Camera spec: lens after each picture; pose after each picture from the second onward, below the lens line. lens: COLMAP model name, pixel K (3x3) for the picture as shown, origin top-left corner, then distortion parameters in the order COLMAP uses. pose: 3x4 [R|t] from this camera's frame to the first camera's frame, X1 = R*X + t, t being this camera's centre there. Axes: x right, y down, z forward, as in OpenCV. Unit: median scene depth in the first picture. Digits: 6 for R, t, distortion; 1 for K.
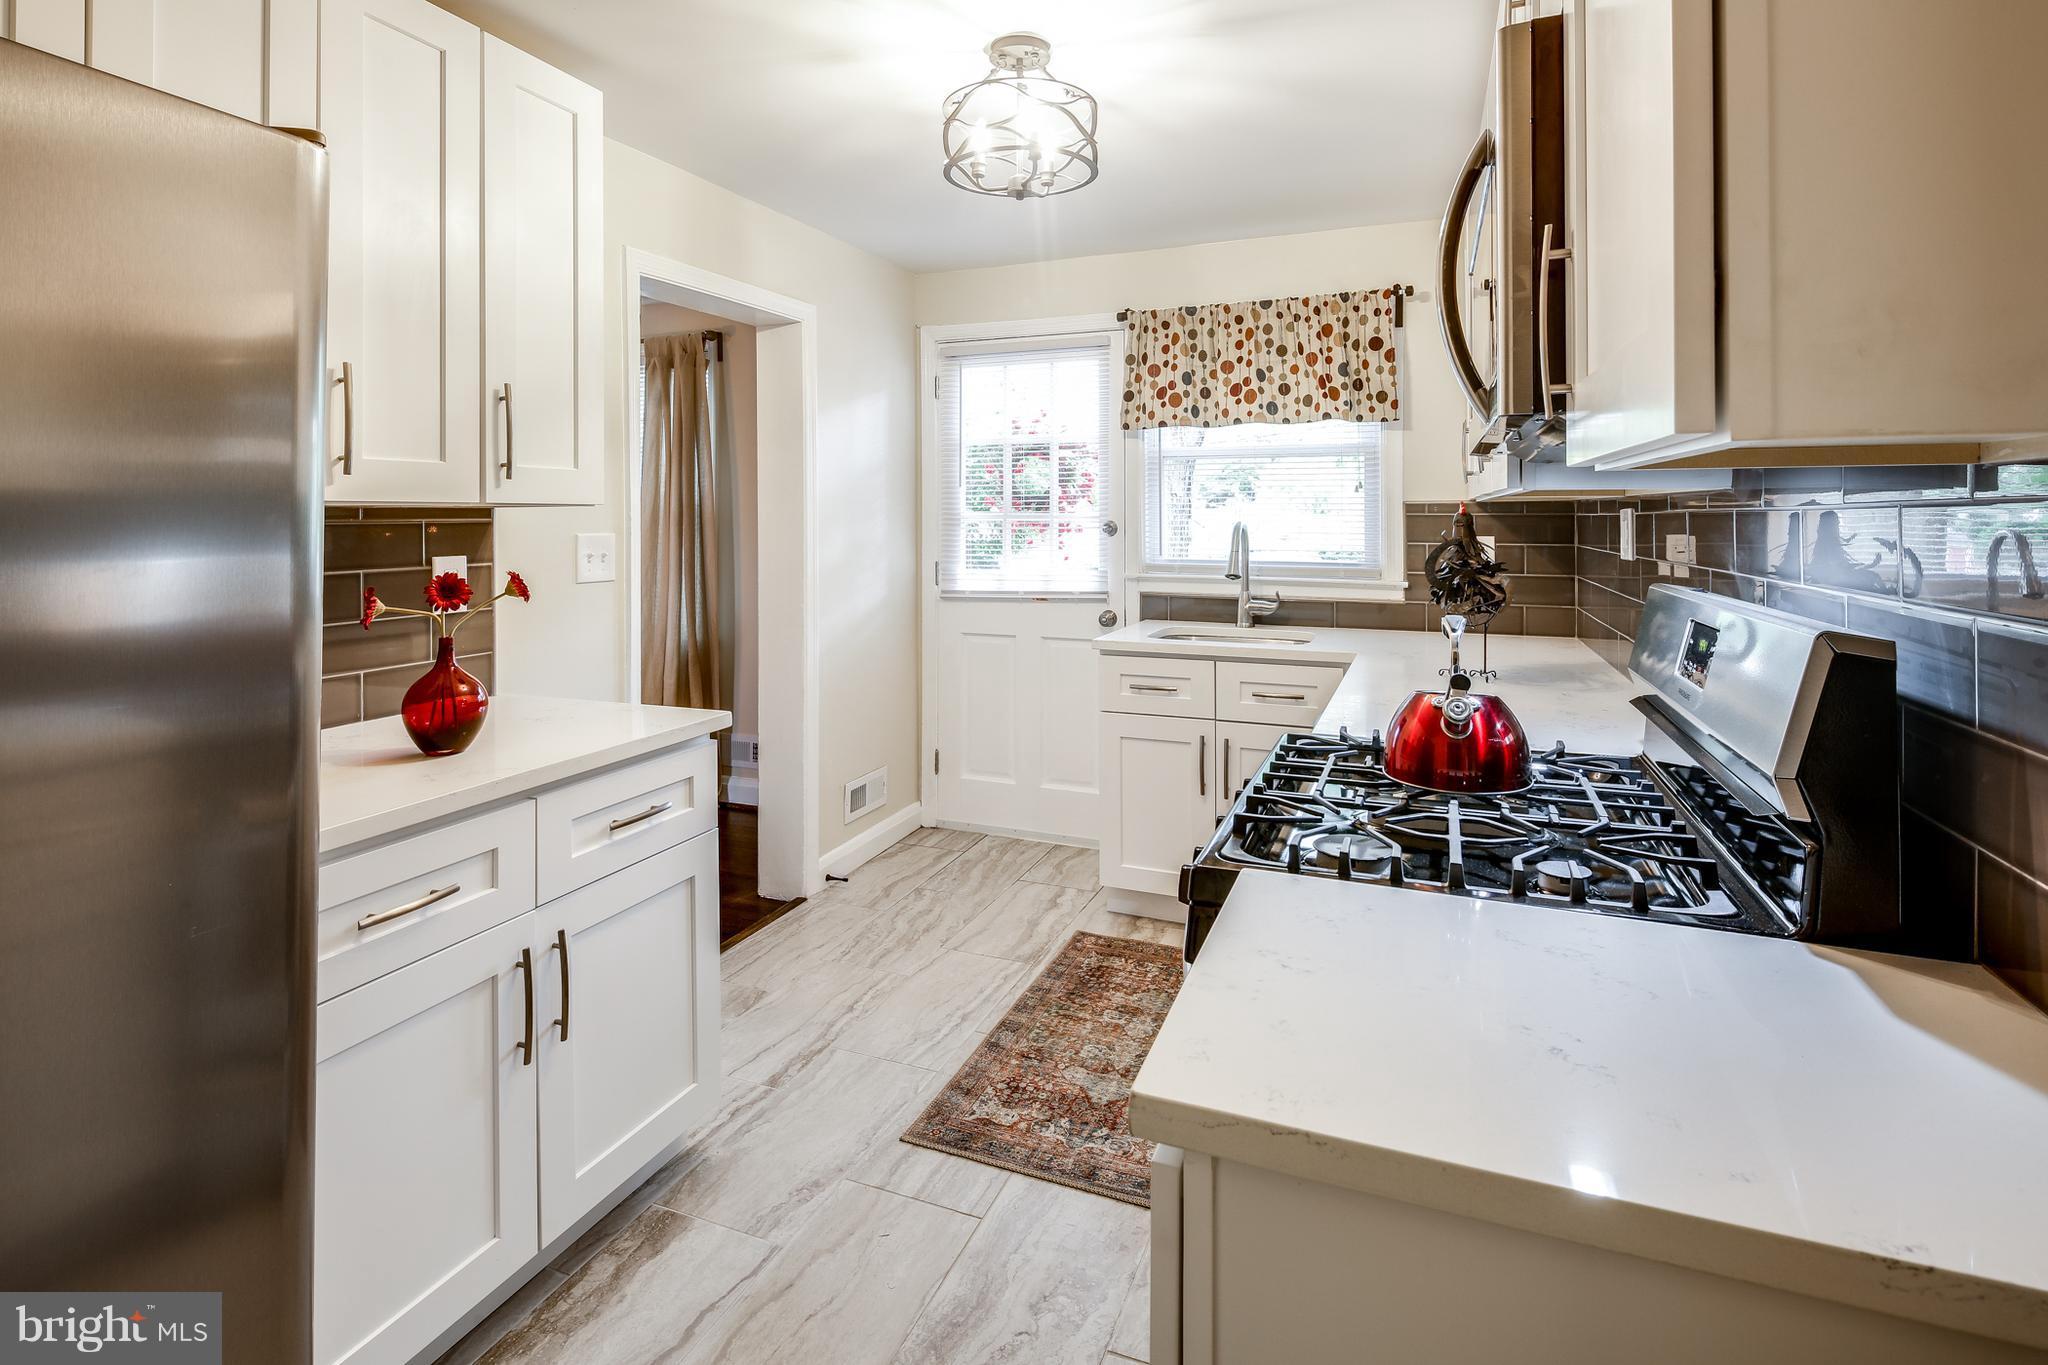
lens RADIAL K [[1024.1, 0, 1020.4], [0, 1024.1, 510.2], [0, 0, 1]] dist [0.000439, -0.000479]
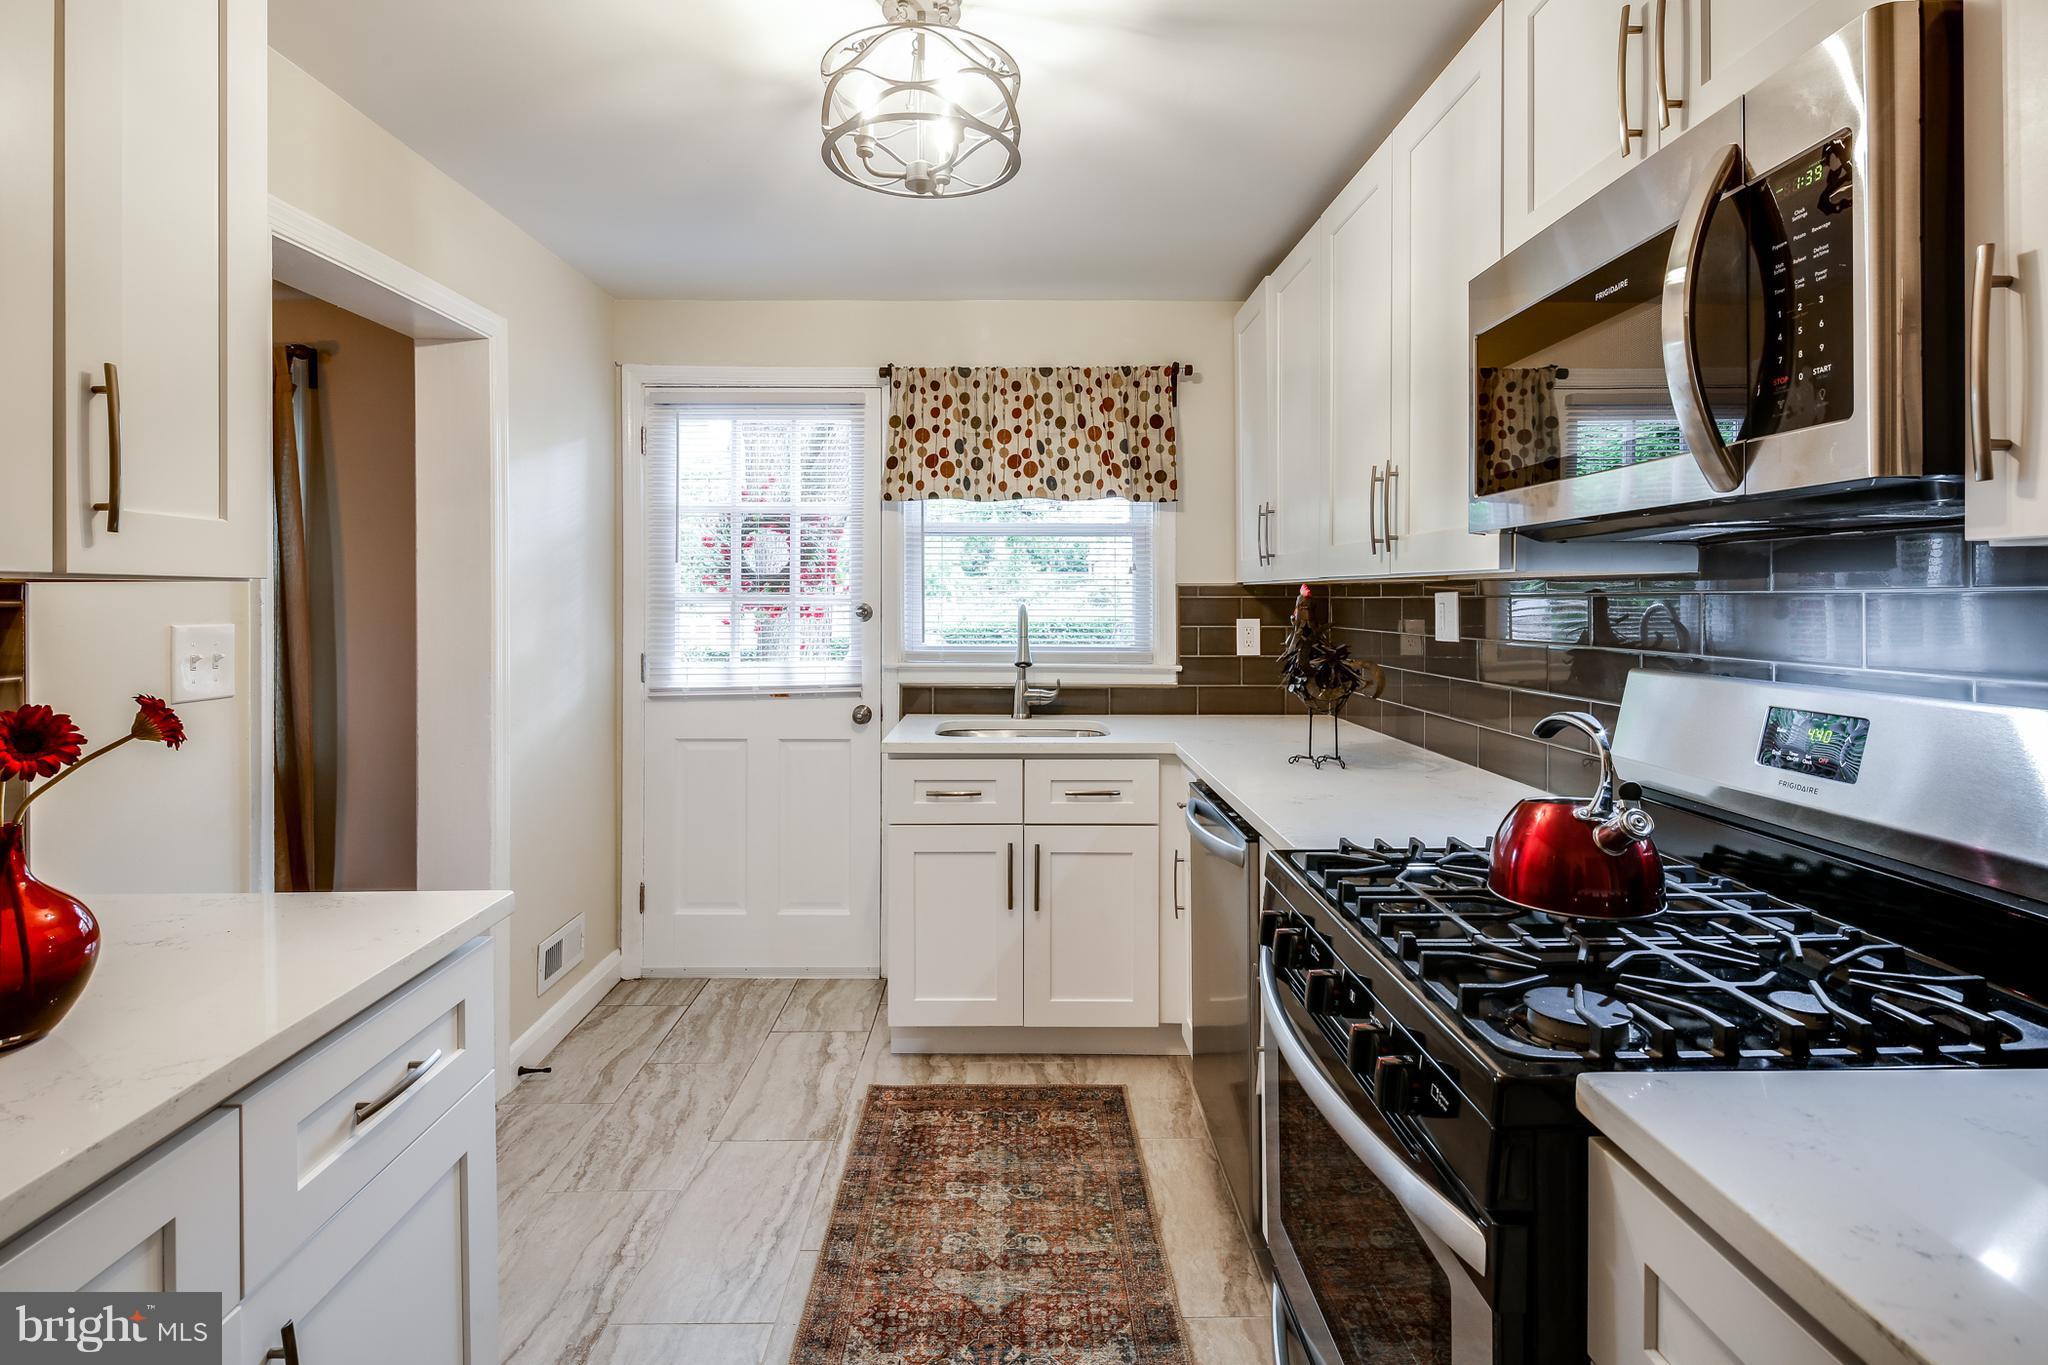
lens RADIAL K [[1001.0, 0, 991.1], [0, 1001.0, 595.2], [0, 0, 1]] dist [0.000842, -0.001467]
pose [[0.918288, 0.002734, 0.395904, -0.166704], [-0.003811, 0.999991, 0.001933, 0.001167], [-0.395895, -0.003284, 0.918290, 0.181142]]
